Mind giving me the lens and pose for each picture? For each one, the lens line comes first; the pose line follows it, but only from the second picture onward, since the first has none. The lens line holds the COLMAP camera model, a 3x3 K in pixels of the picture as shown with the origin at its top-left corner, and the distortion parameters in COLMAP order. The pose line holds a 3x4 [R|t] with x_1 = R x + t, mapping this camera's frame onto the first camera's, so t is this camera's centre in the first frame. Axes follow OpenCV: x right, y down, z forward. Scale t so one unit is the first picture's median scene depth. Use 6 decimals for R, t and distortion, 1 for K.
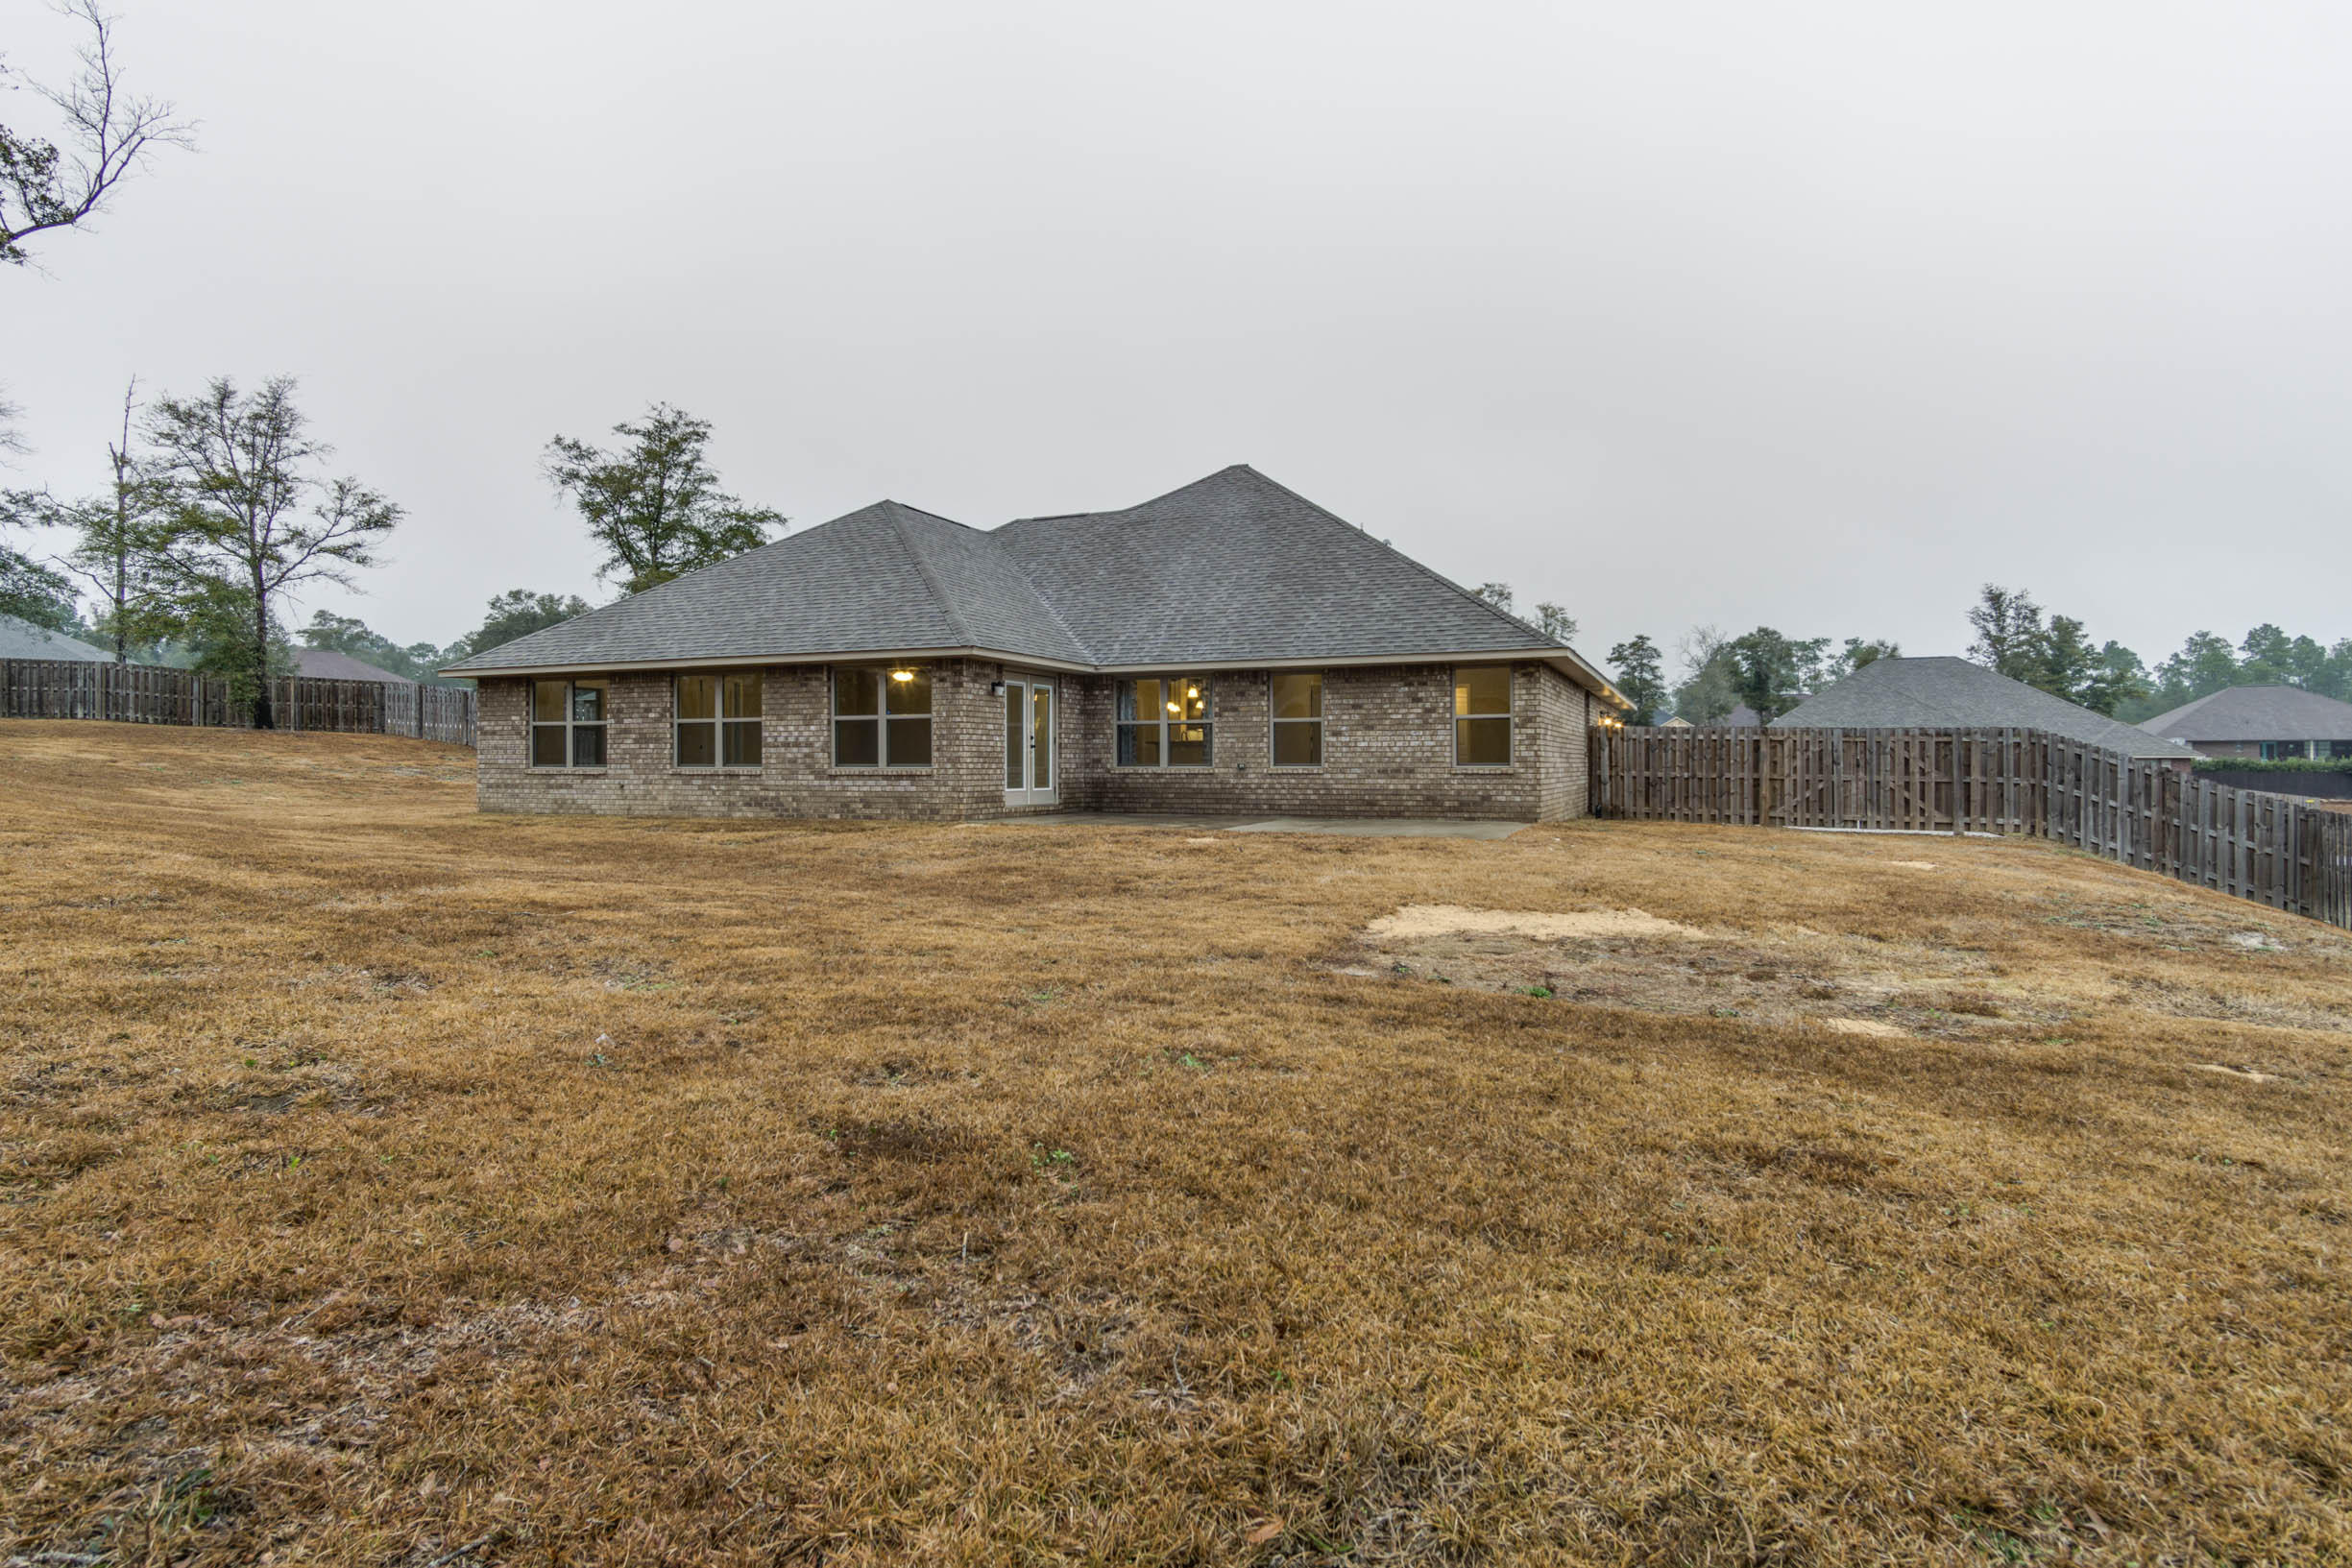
lens RADIAL K [[1250.7, 0, 1153.7], [0, 1250.7, 763.6], [0, 0, 1]] dist [0.006265, 0.001339]
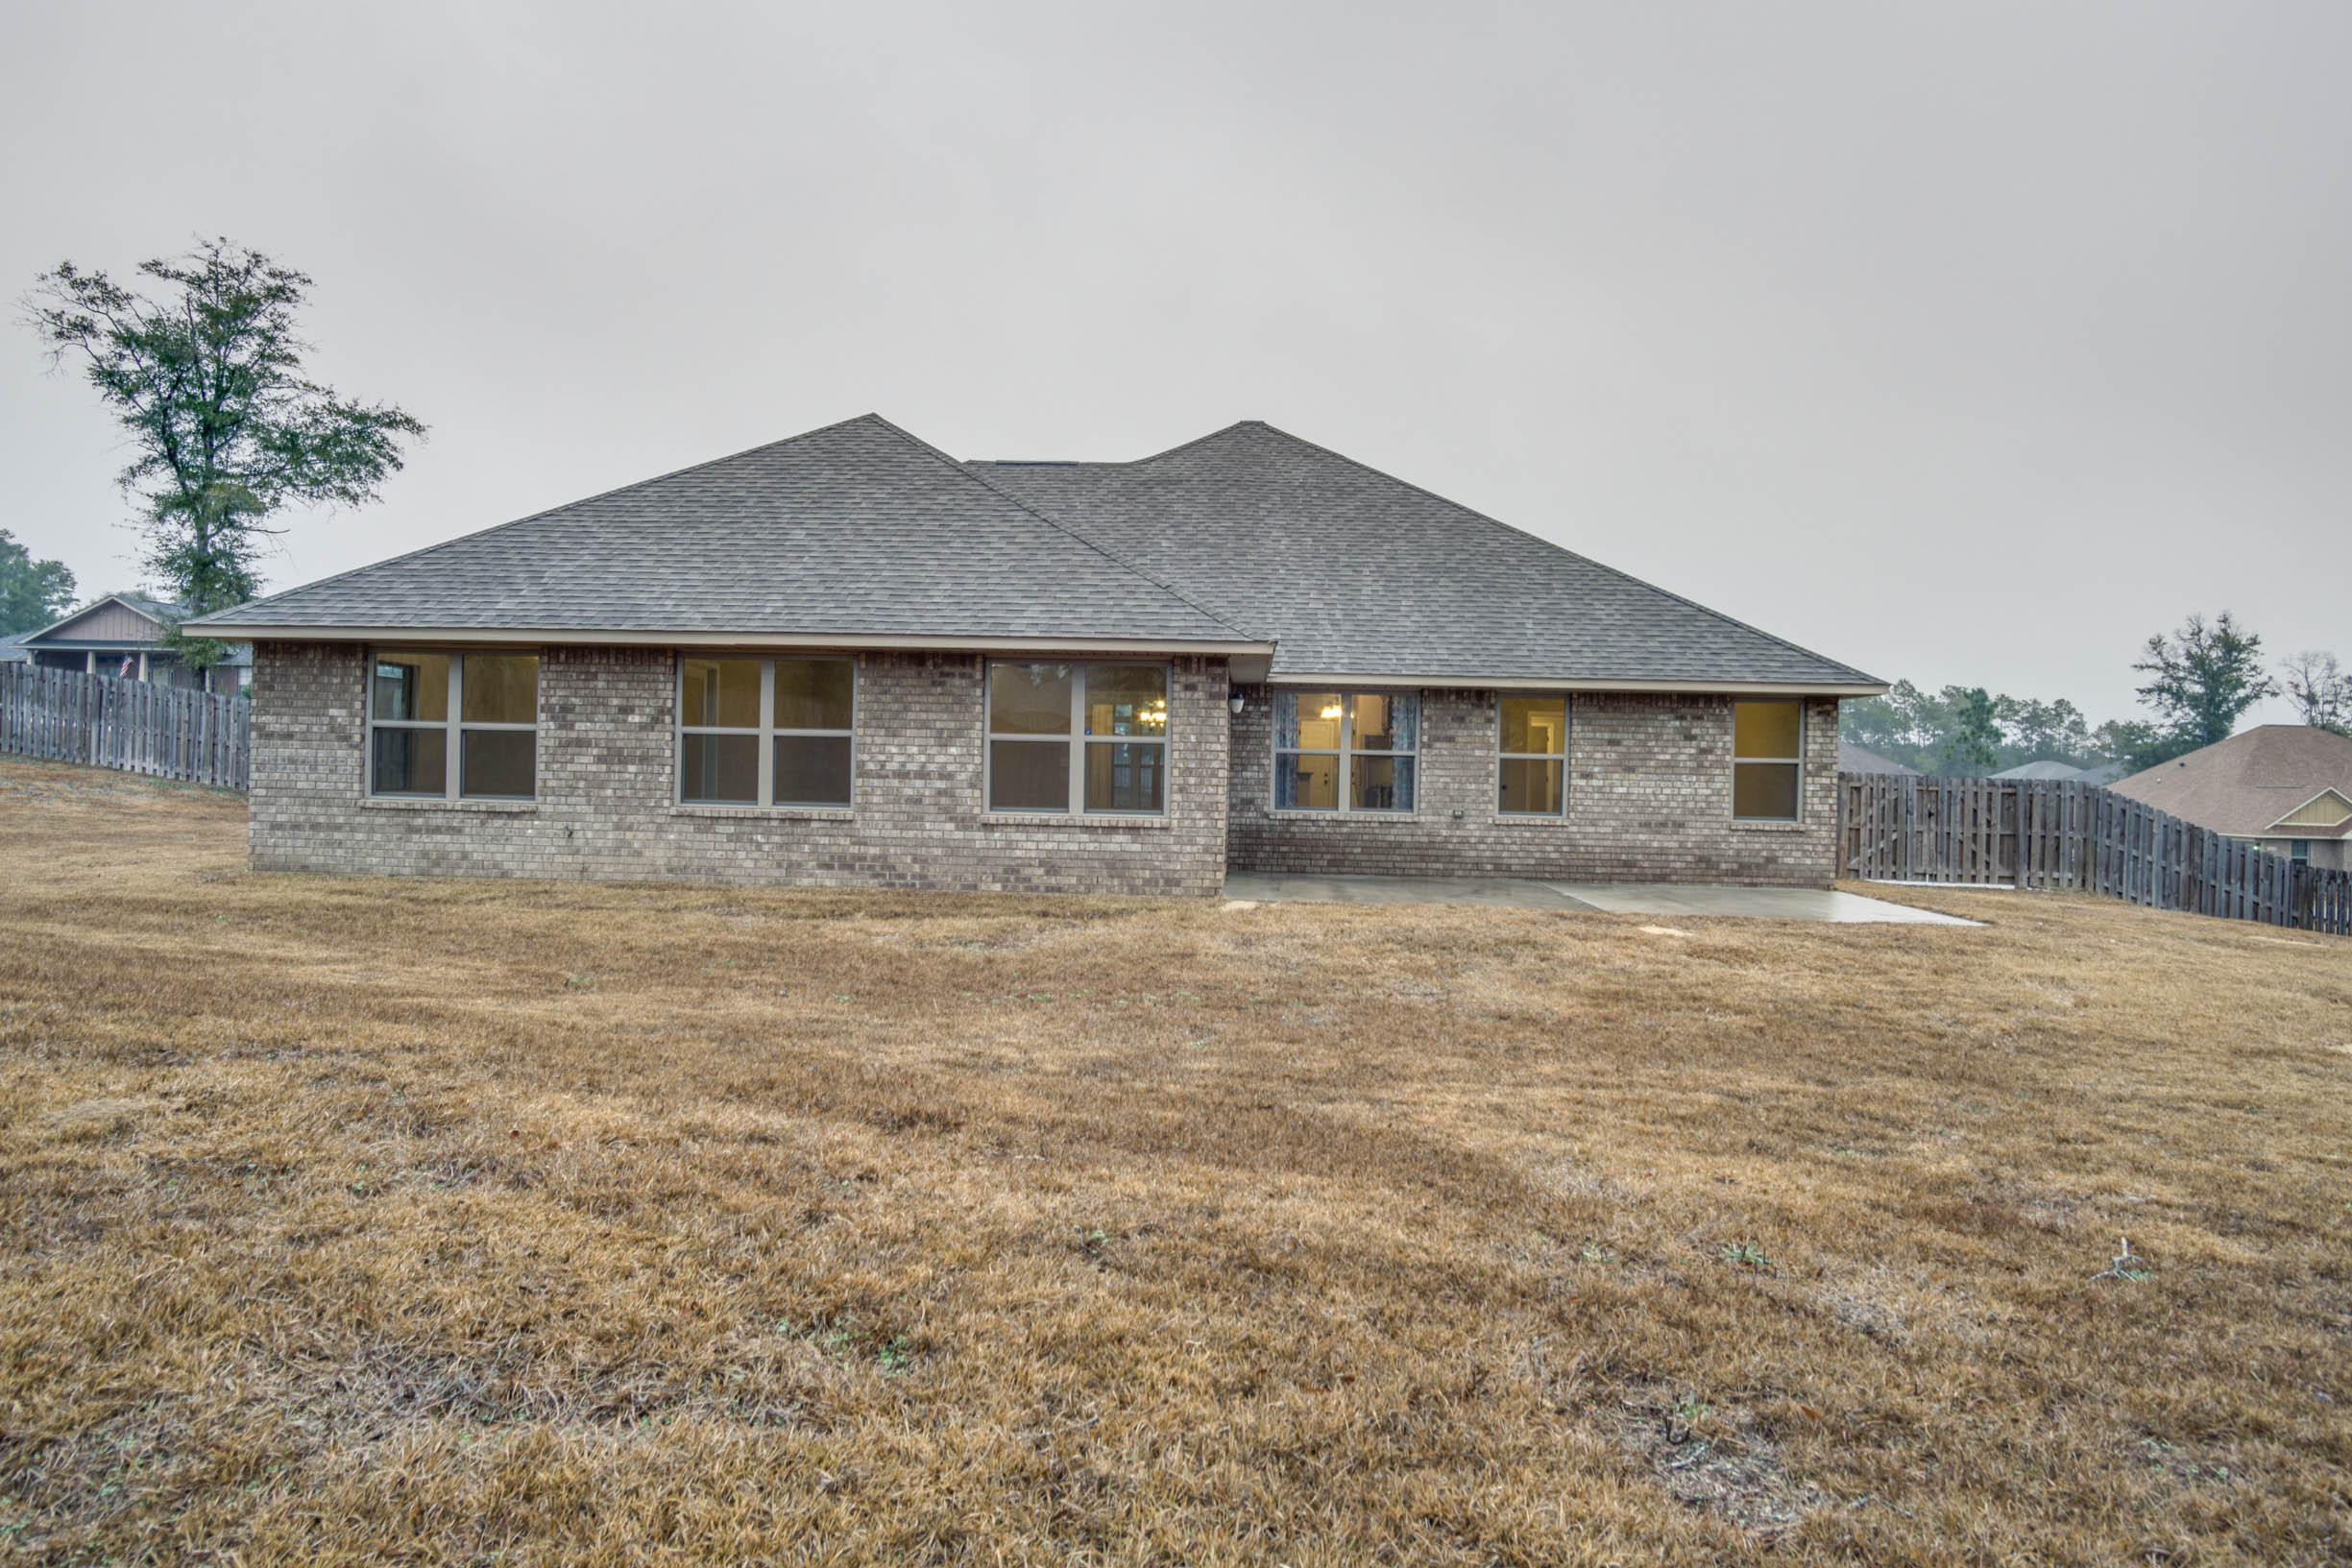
lens RADIAL K [[1375.7, 0, 1176.0], [0, 1375.7, 784.0], [0, 0, 1]] dist [-0.021030, 0.001394]
pose [[0.933337, 0.020526, 0.358415, -0.376508], [-0.024493, 0.999679, 0.006531, -0.016651], [-0.358166, -0.014874, 0.933539, 0.262072]]
